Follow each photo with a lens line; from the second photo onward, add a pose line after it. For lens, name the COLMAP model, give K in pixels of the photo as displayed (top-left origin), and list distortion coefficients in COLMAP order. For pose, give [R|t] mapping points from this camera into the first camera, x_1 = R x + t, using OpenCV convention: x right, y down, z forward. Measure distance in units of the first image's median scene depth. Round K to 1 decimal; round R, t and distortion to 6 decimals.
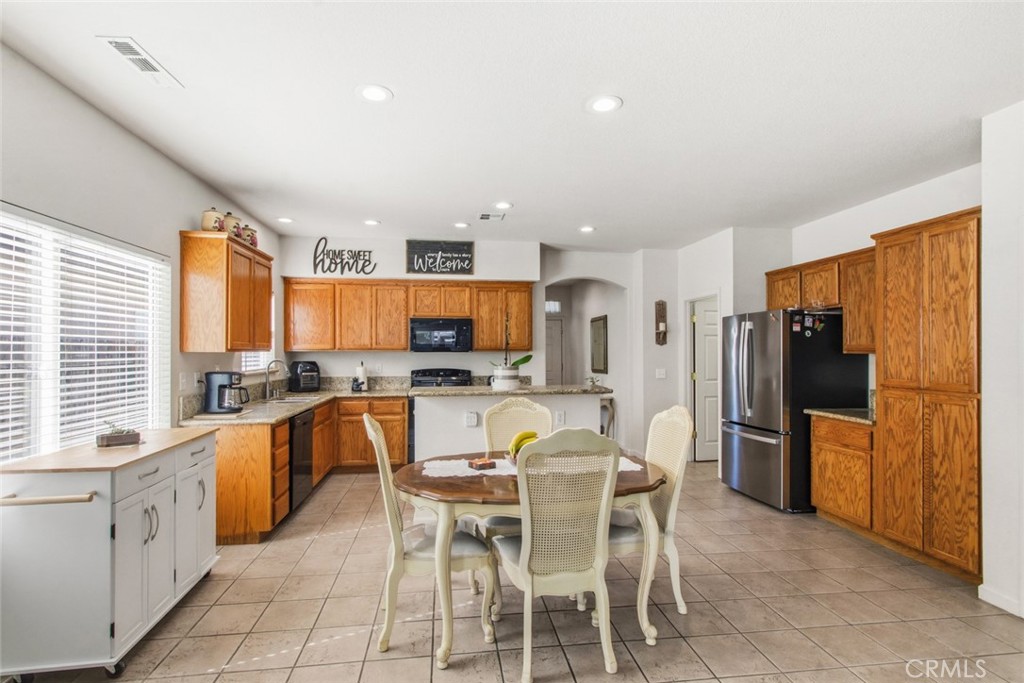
lens RADIAL K [[489.6, 0, 511.8], [0, 489.6, 343.8], [0, 0, 1]] dist [0.001356, 0.000725]
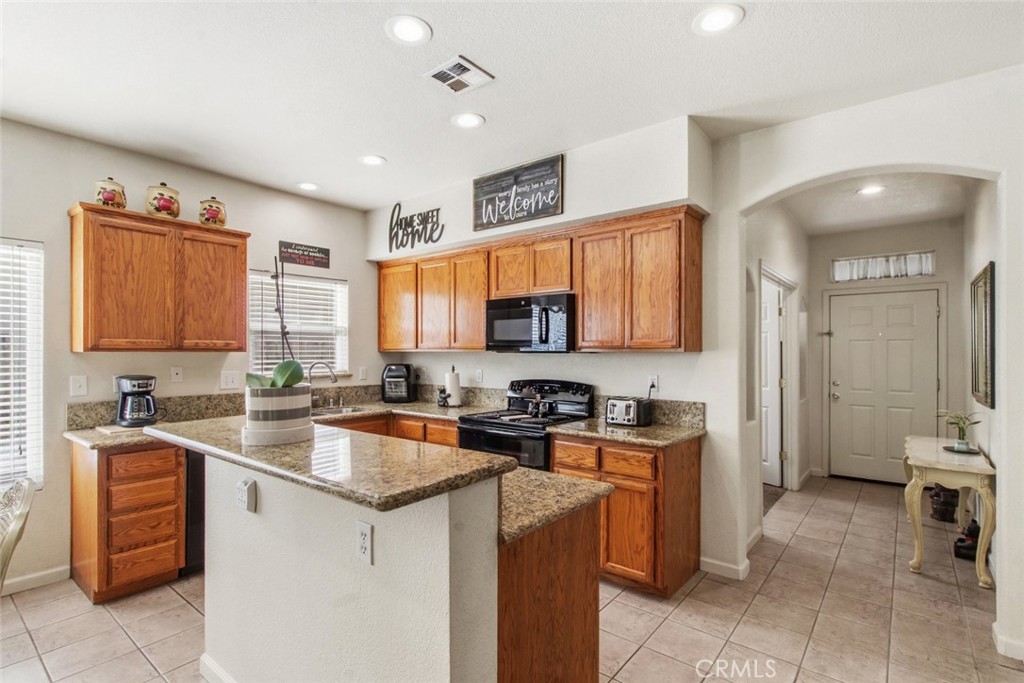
lens RADIAL K [[489.6, 0, 509.0], [0, 489.6, 350.7], [0, 0, 1]] dist [0.001356, 0.000725]
pose [[0.680883, 0.001382, -0.732391, 0.290114], [0.010048, 0.999886, 0.011228, 0.007143], [0.732324, -0.015004, 0.680791, 0.585647]]
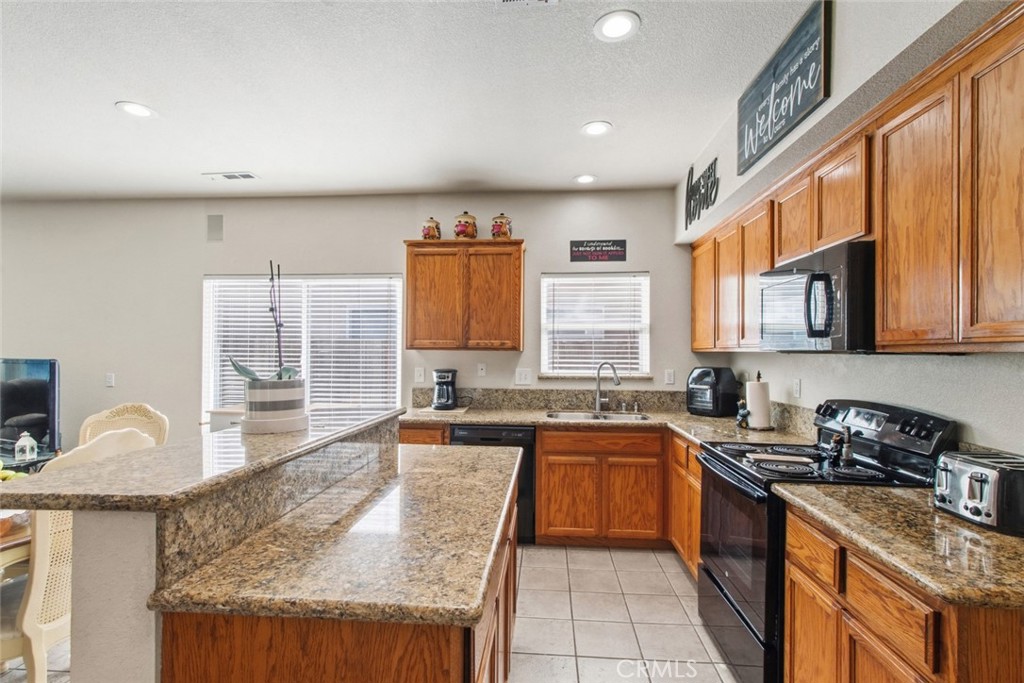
lens RADIAL K [[489.6, 0, 512.5], [0, 489.6, 346.1], [0, 0, 1]] dist [0.001356, 0.000725]
pose [[-0.216507, -0.009576, -0.976234, 0.259630], [0.010391, 0.999873, -0.012112, 0.013561], [0.976226, -0.012767, -0.216380, 0.887399]]
